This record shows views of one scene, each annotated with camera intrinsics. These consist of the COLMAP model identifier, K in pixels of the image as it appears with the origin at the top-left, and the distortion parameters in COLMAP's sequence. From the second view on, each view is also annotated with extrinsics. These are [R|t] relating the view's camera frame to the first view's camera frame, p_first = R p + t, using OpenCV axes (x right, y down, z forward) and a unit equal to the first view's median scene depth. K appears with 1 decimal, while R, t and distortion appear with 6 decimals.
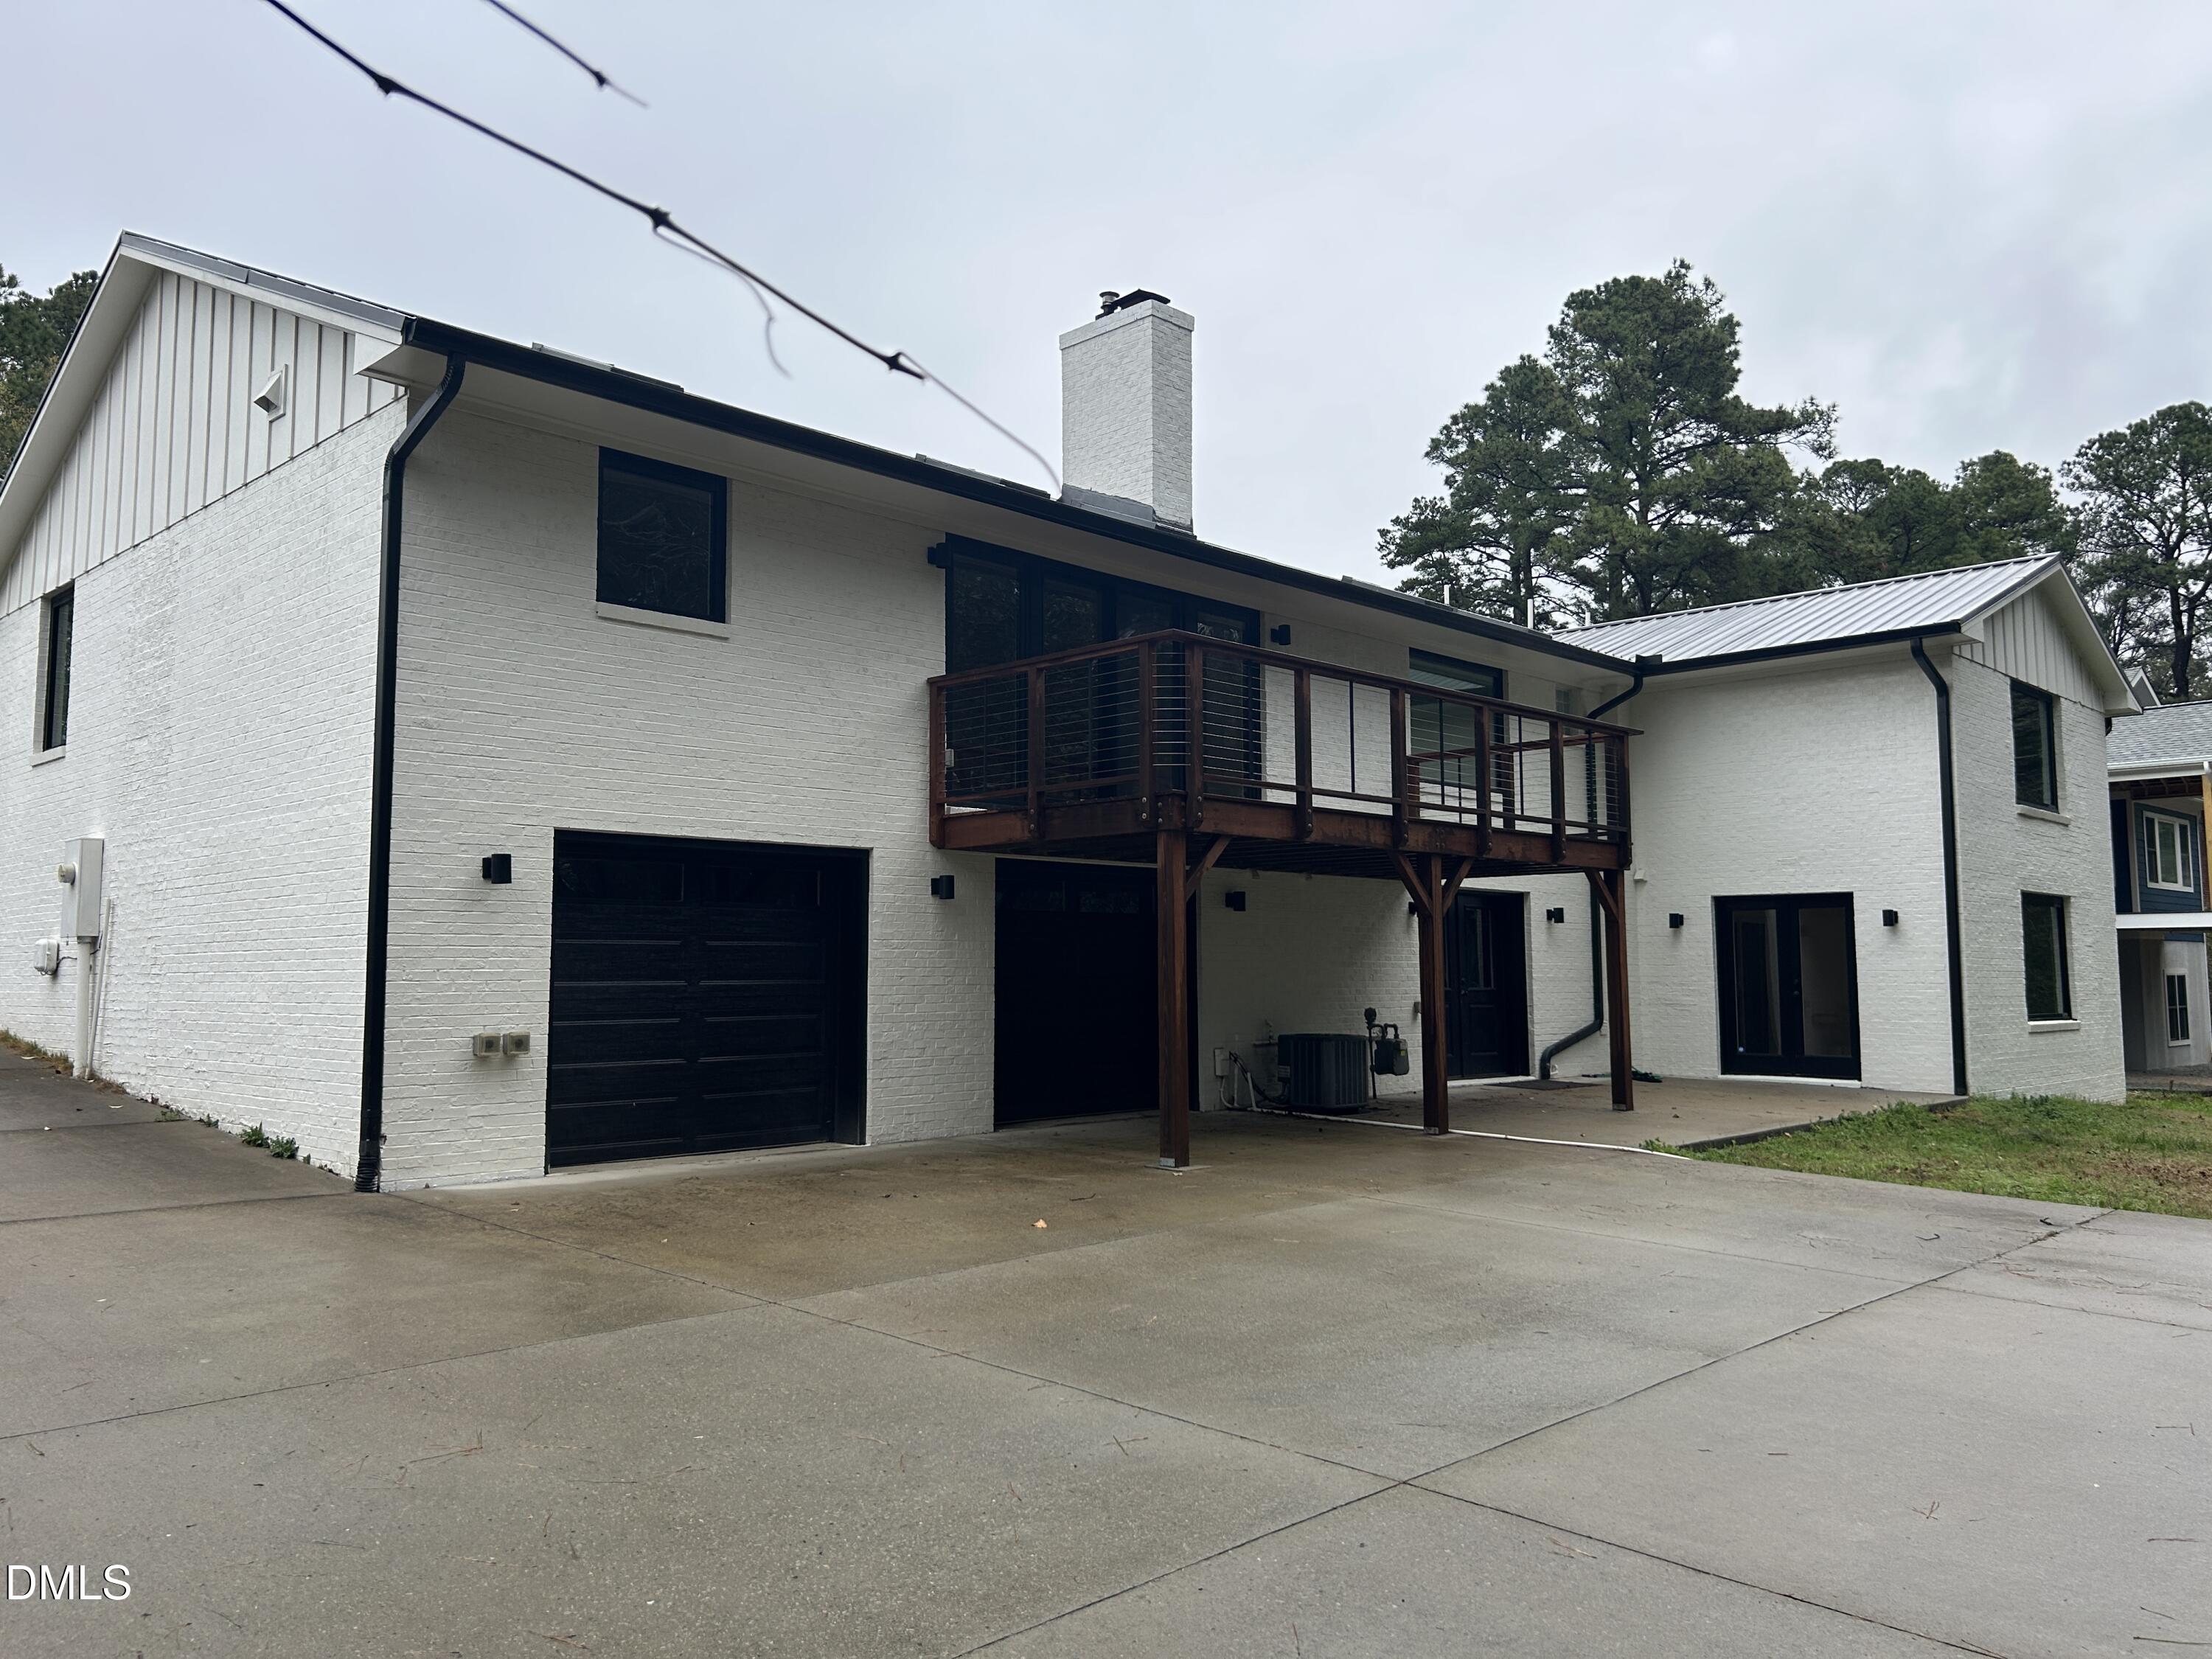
lens RADIAL K [[1831.1, 0, 1105.5], [0, 1831.1, 823.2], [0, 0, 1]] dist [0.195070, -0.391855]
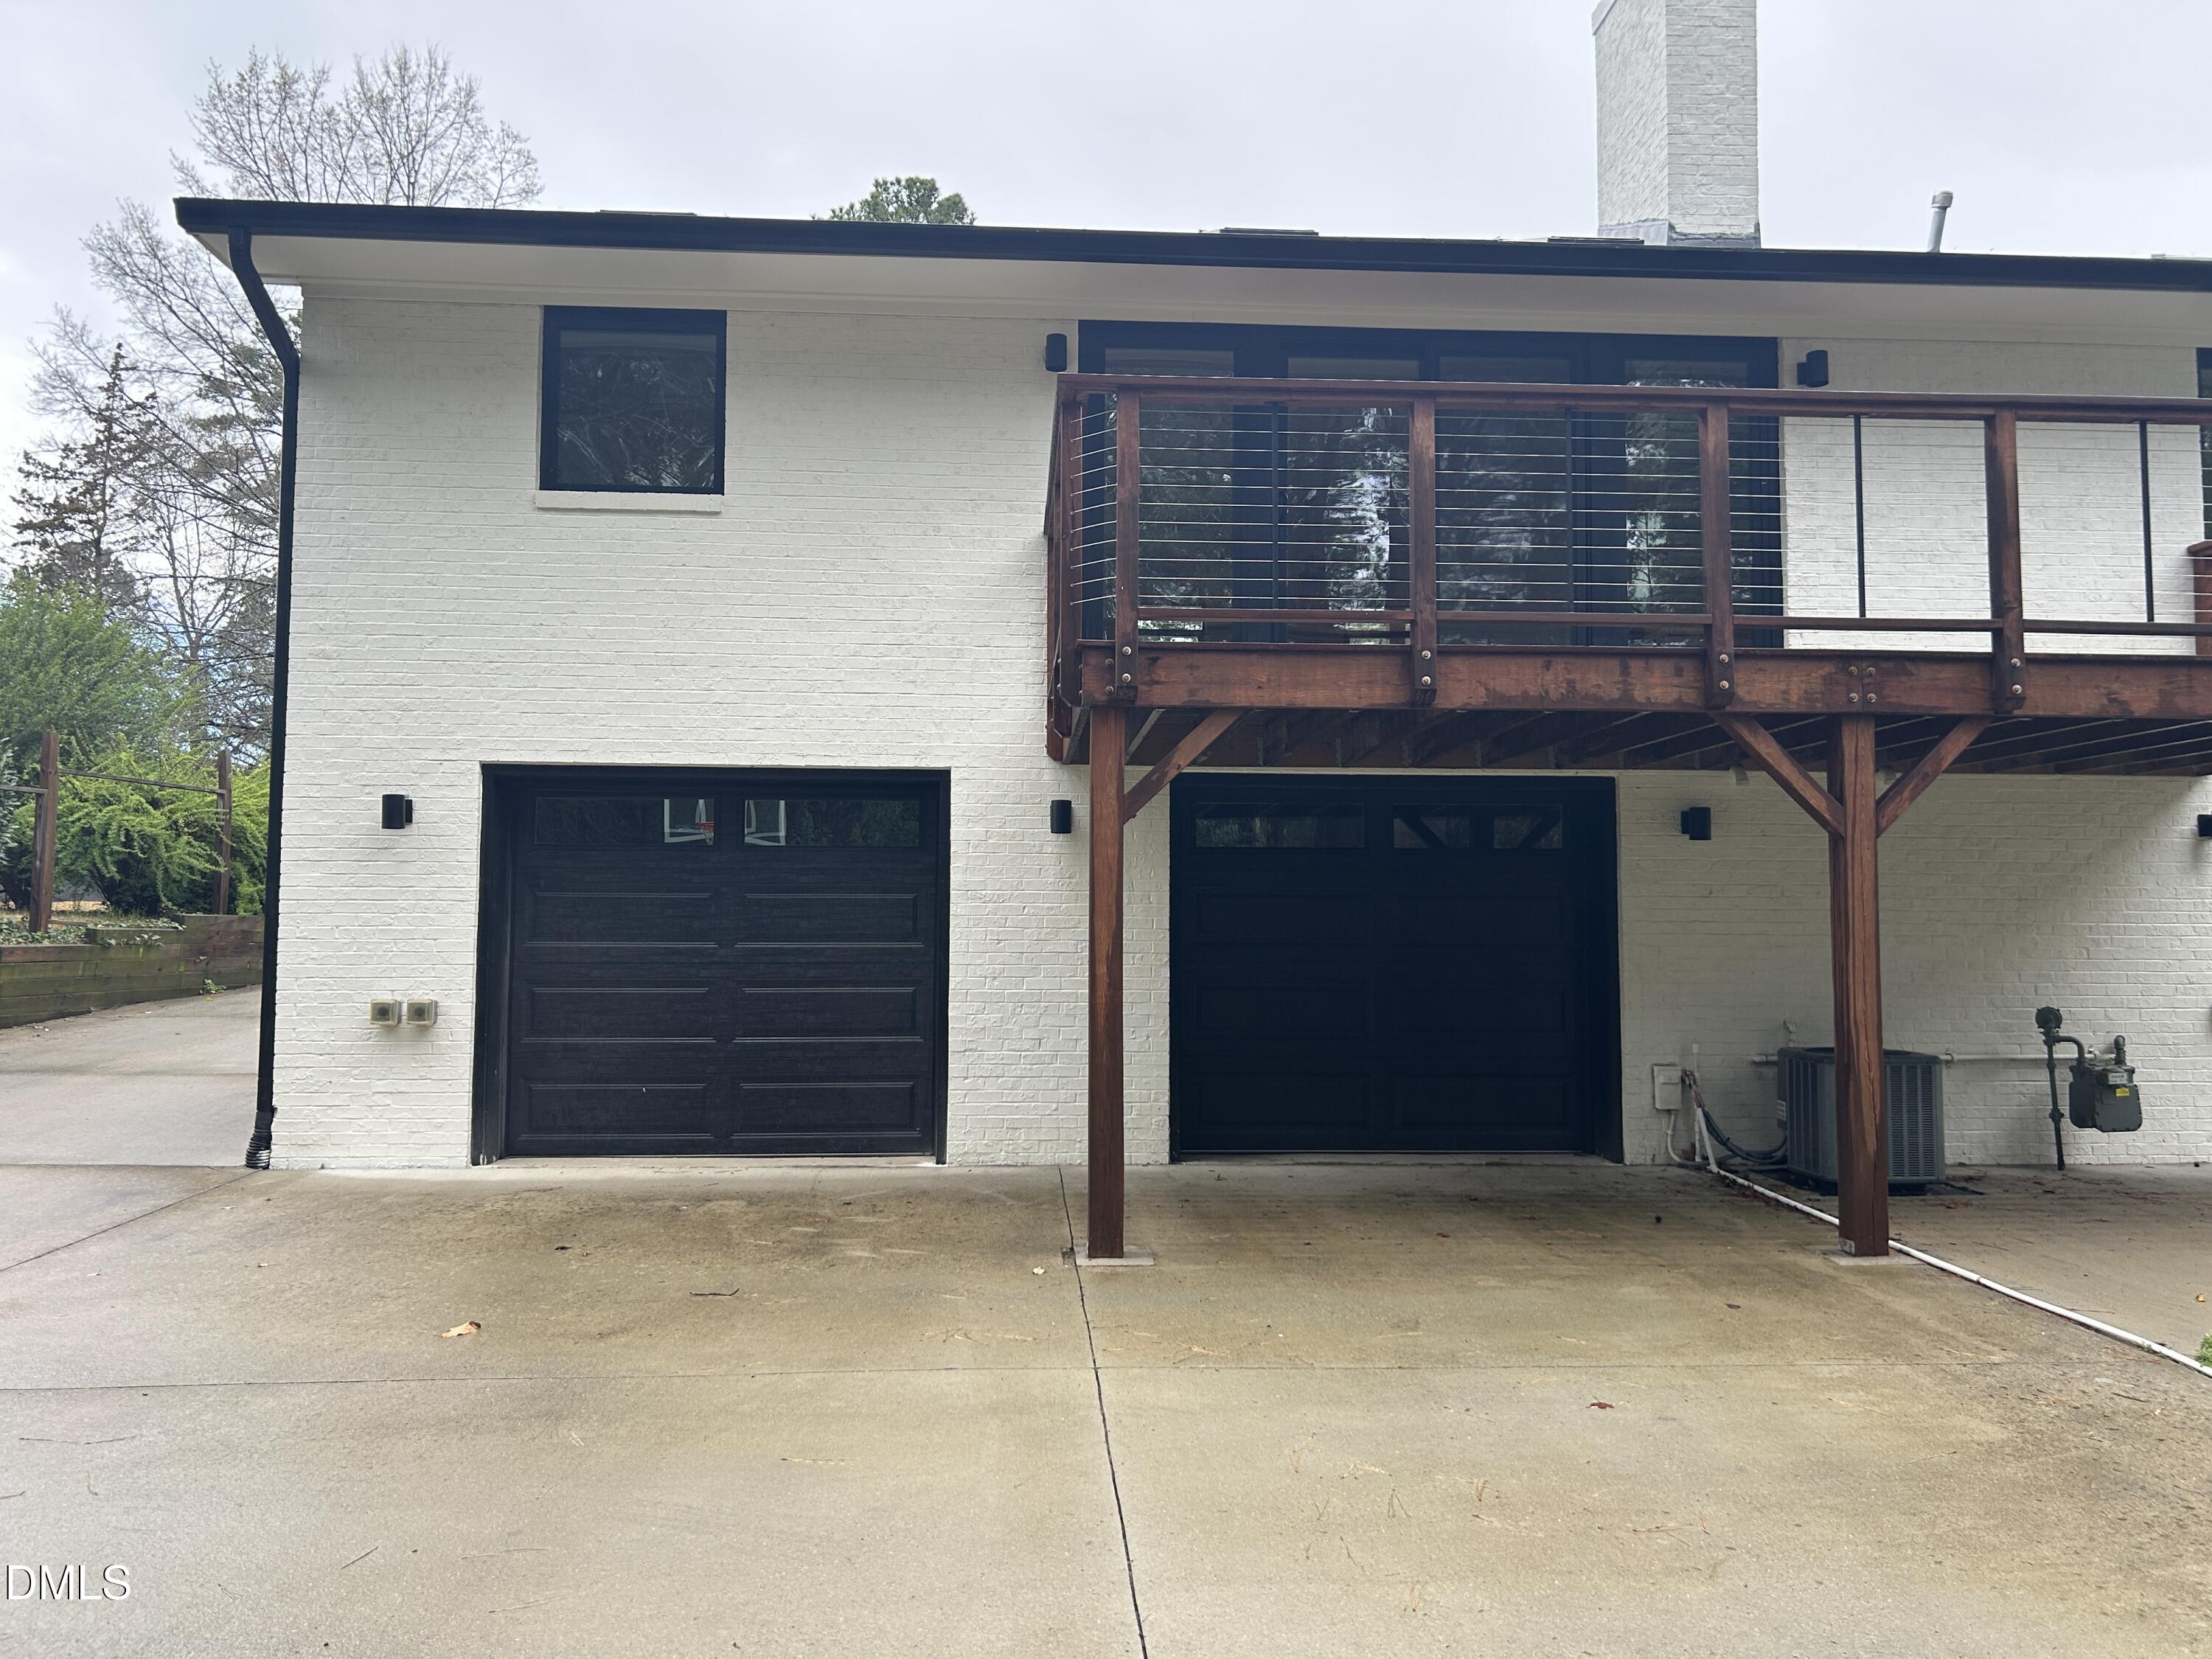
lens RADIAL K [[1831.1, 0, 1105.5], [0, 1831.1, 823.2], [0, 0, 1]] dist [0.195070, -0.391855]
pose [[0.697566, -0.037885, -0.715519, 0.456272], [0.051898, 0.998650, -0.002281, 0.041911], [0.714639, -0.035543, 0.698590, 0.533720]]
